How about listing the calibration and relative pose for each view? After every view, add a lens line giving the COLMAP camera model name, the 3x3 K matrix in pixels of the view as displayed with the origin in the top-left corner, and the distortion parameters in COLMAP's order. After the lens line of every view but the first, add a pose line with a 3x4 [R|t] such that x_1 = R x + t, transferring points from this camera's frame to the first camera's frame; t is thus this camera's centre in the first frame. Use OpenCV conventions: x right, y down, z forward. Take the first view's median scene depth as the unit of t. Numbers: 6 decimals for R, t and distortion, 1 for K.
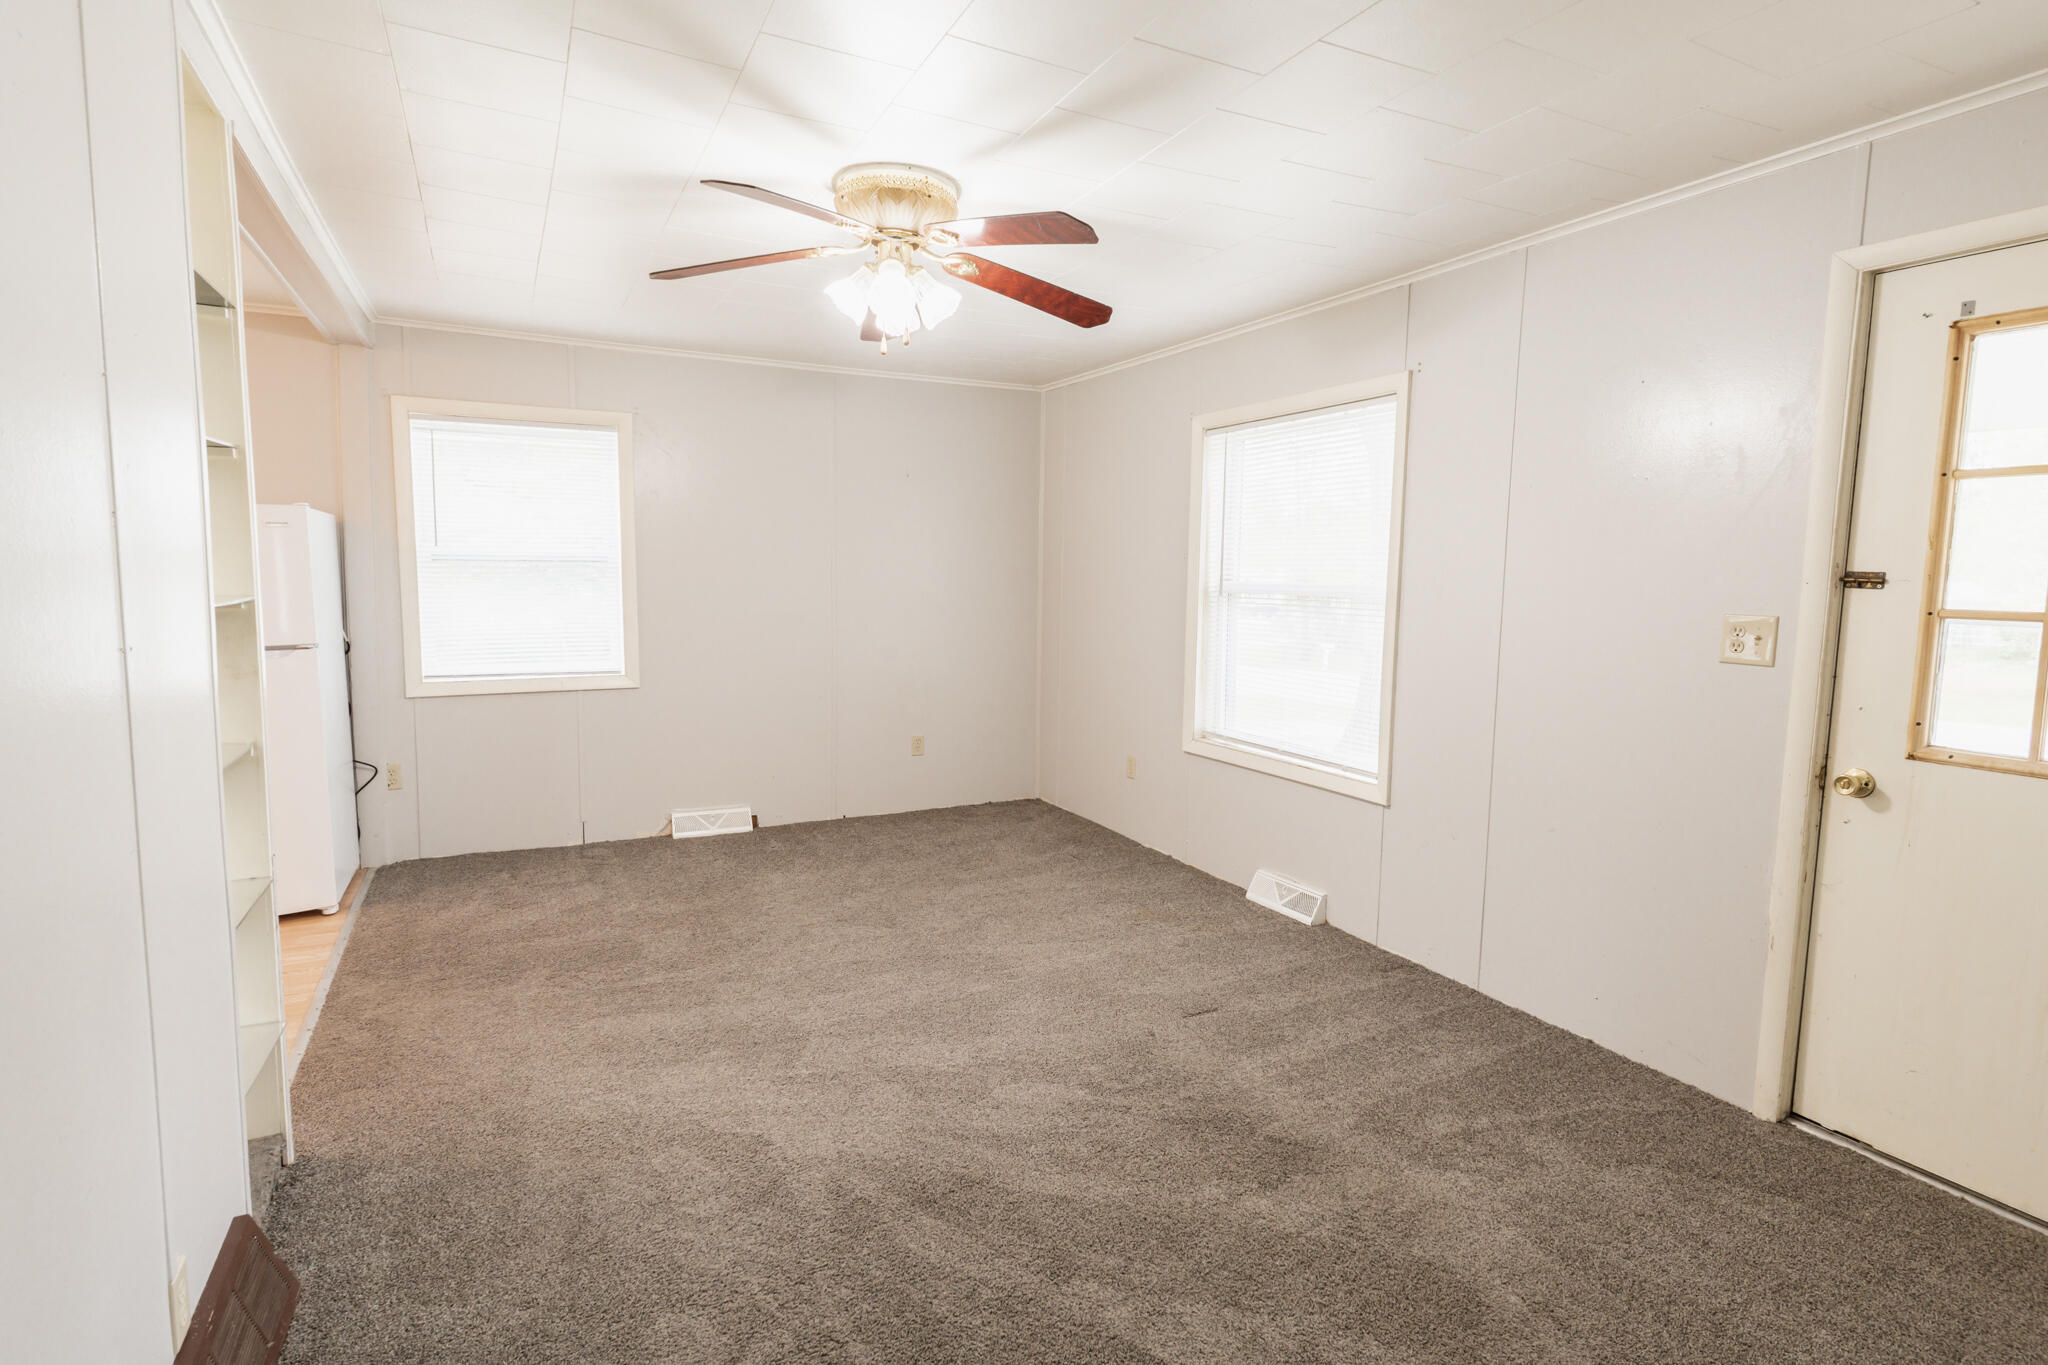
lens RADIAL K [[1013.7, 0, 1024.0], [0, 1013.7, 682.5], [0, 0, 1]] dist [0.000477, 0.000000]
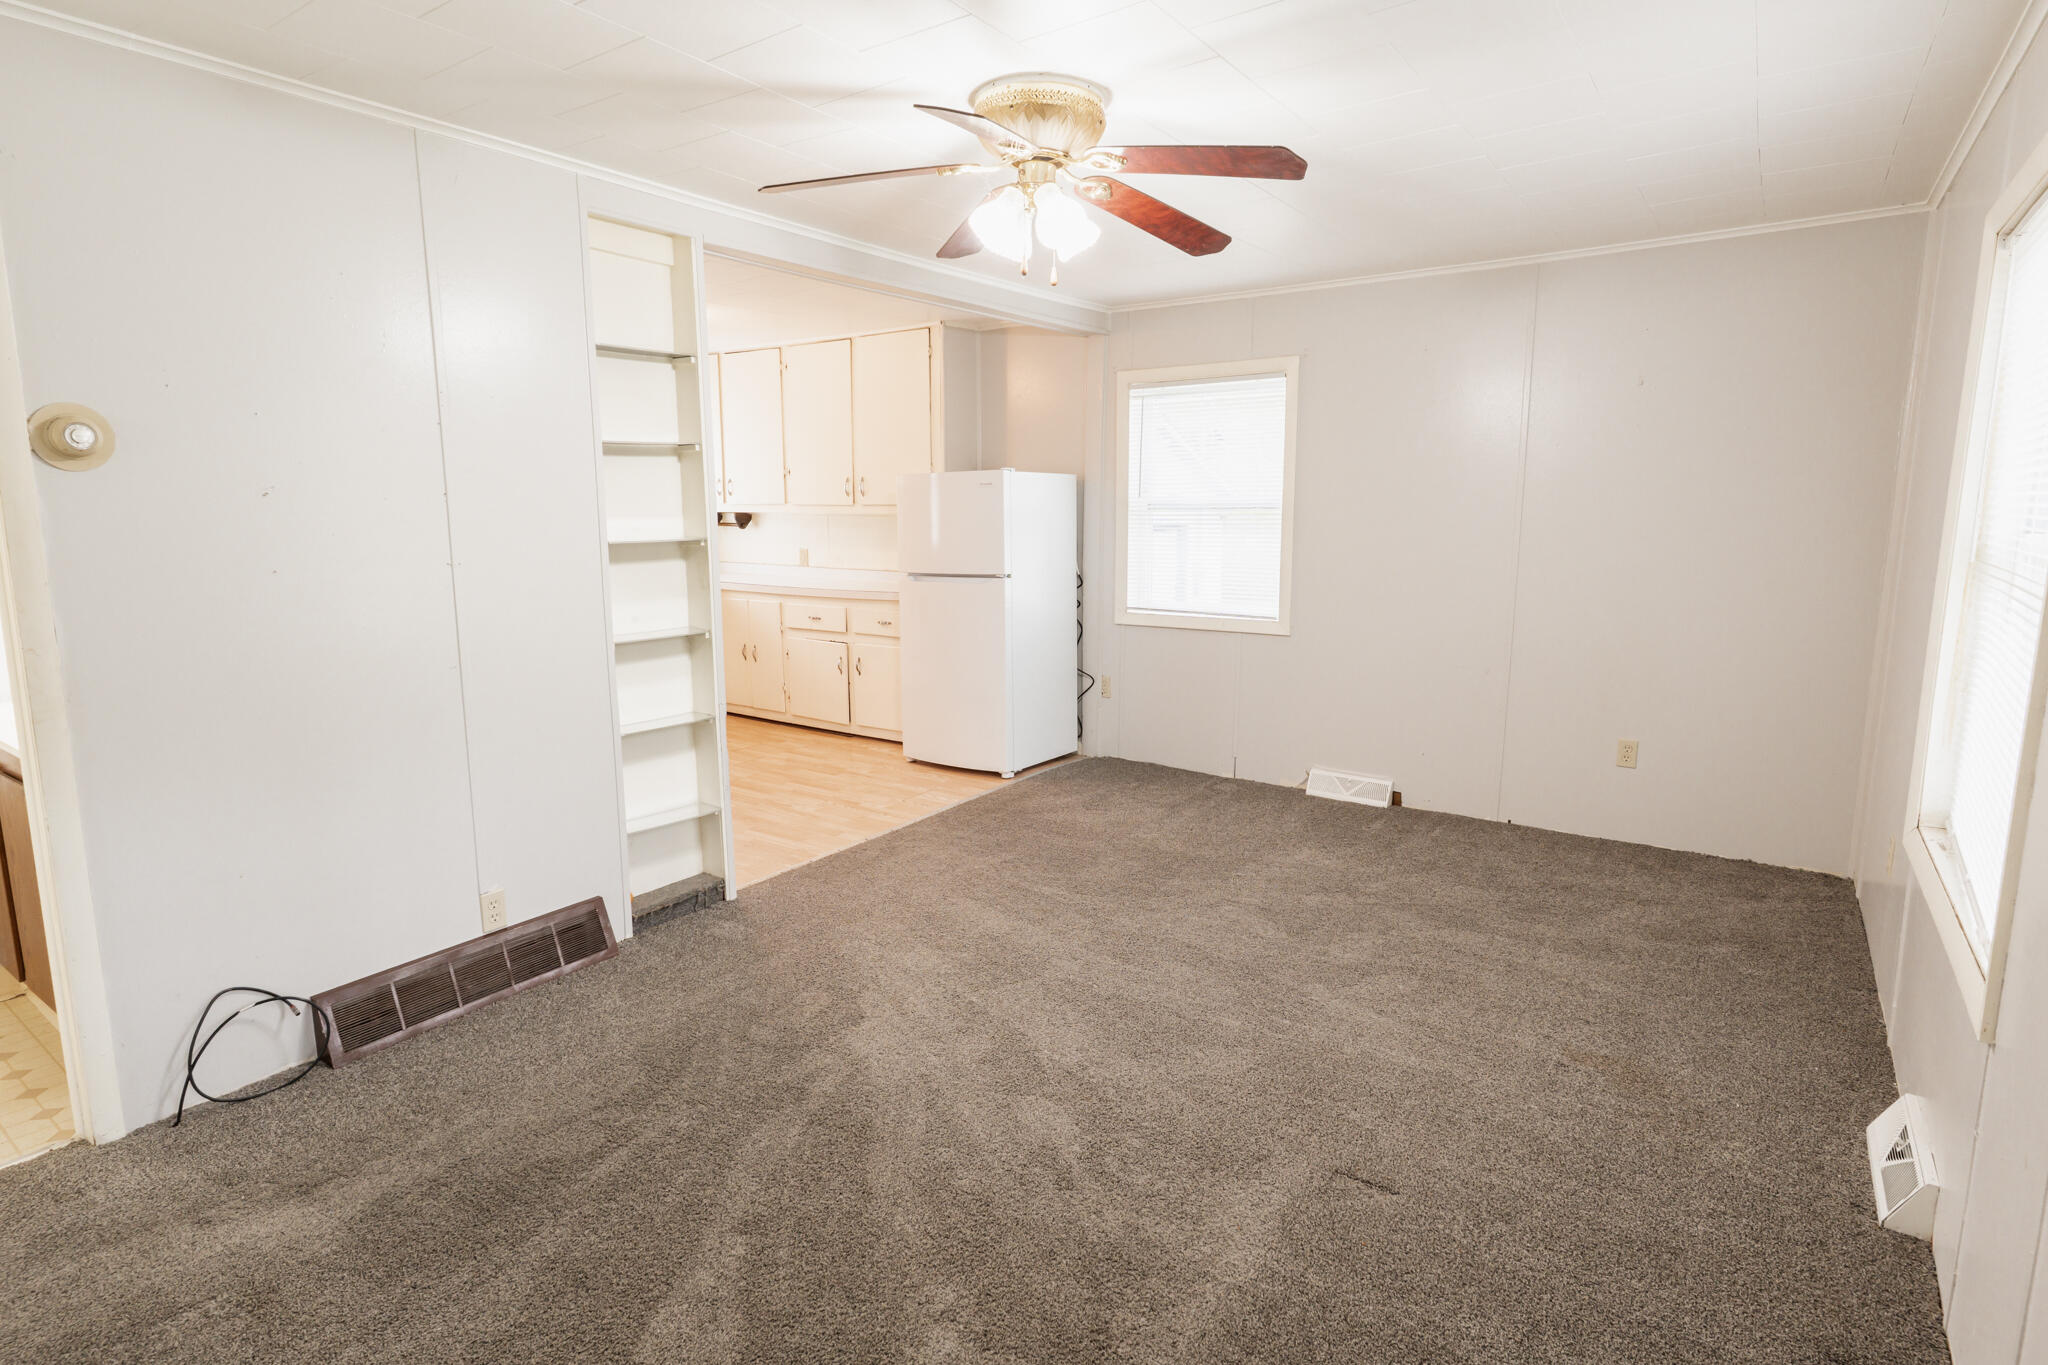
lens RADIAL K [[1031.0, 0, 1024.0], [0, 1031.0, 682.5], [0, 0, 1]] dist [-0.002780, -0.000617]
pose [[0.456218, 0.134759, -0.879605, 0.455882], [-0.089542, 0.990402, 0.105292, -0.038081], [0.885351, 0.030725, 0.463906, 0.347387]]
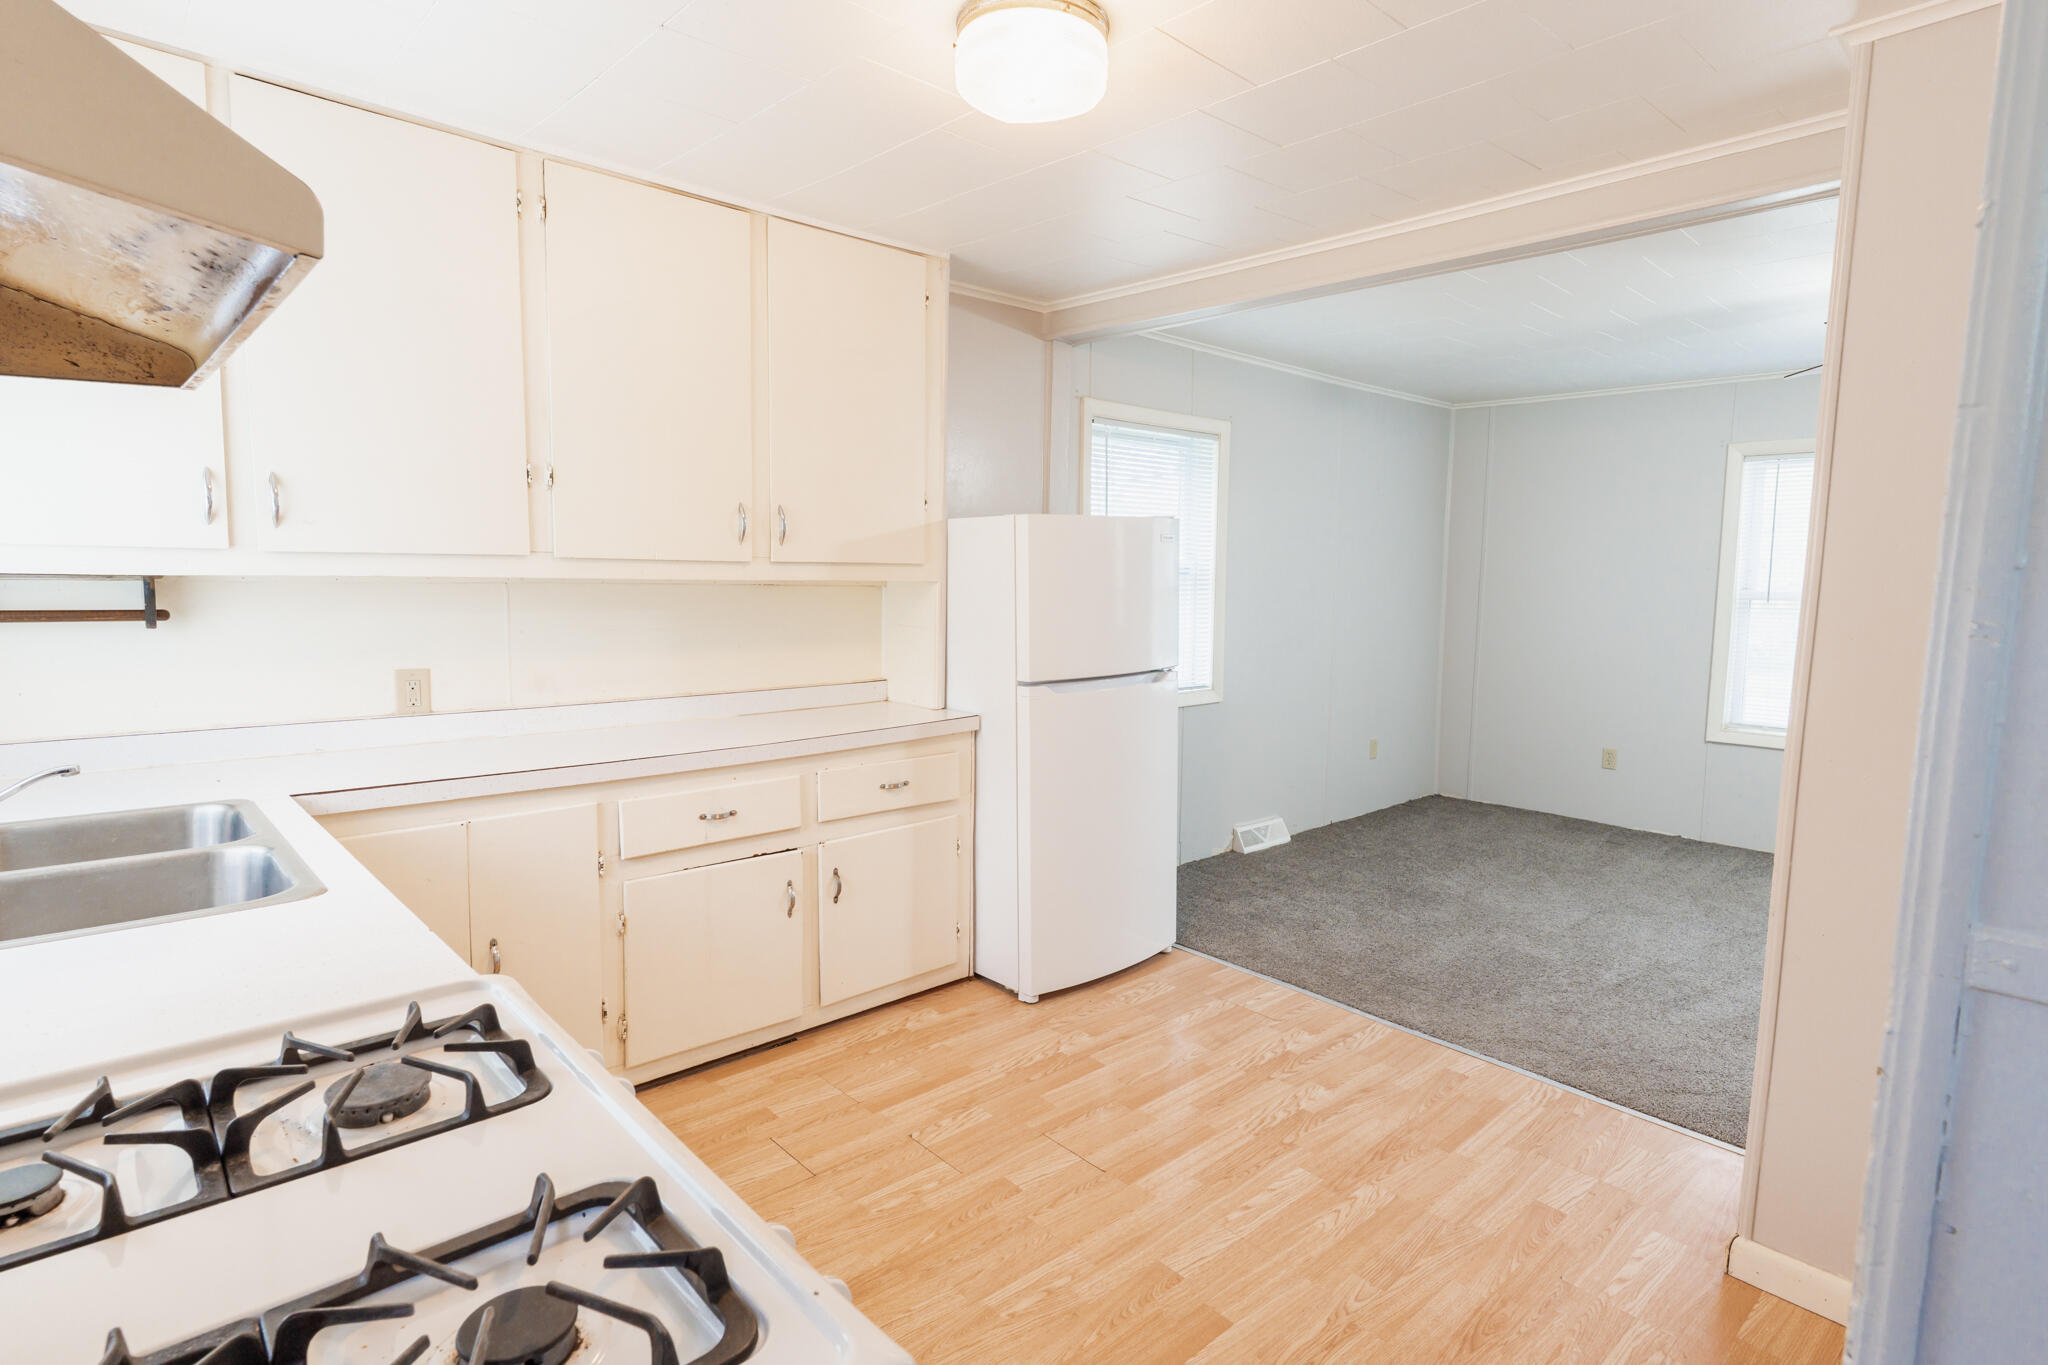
lens RADIAL K [[1045.8, 0, 1024.0], [0, 1045.8, 682.5], [0, 0, 1]] dist [0.001064, -0.000039]
pose [[0.965809, -0.030367, 0.257472, -0.952505], [0.029989, 0.999536, 0.005396, -0.028977], [-0.257516, 0.002510, 0.966271, 0.082230]]
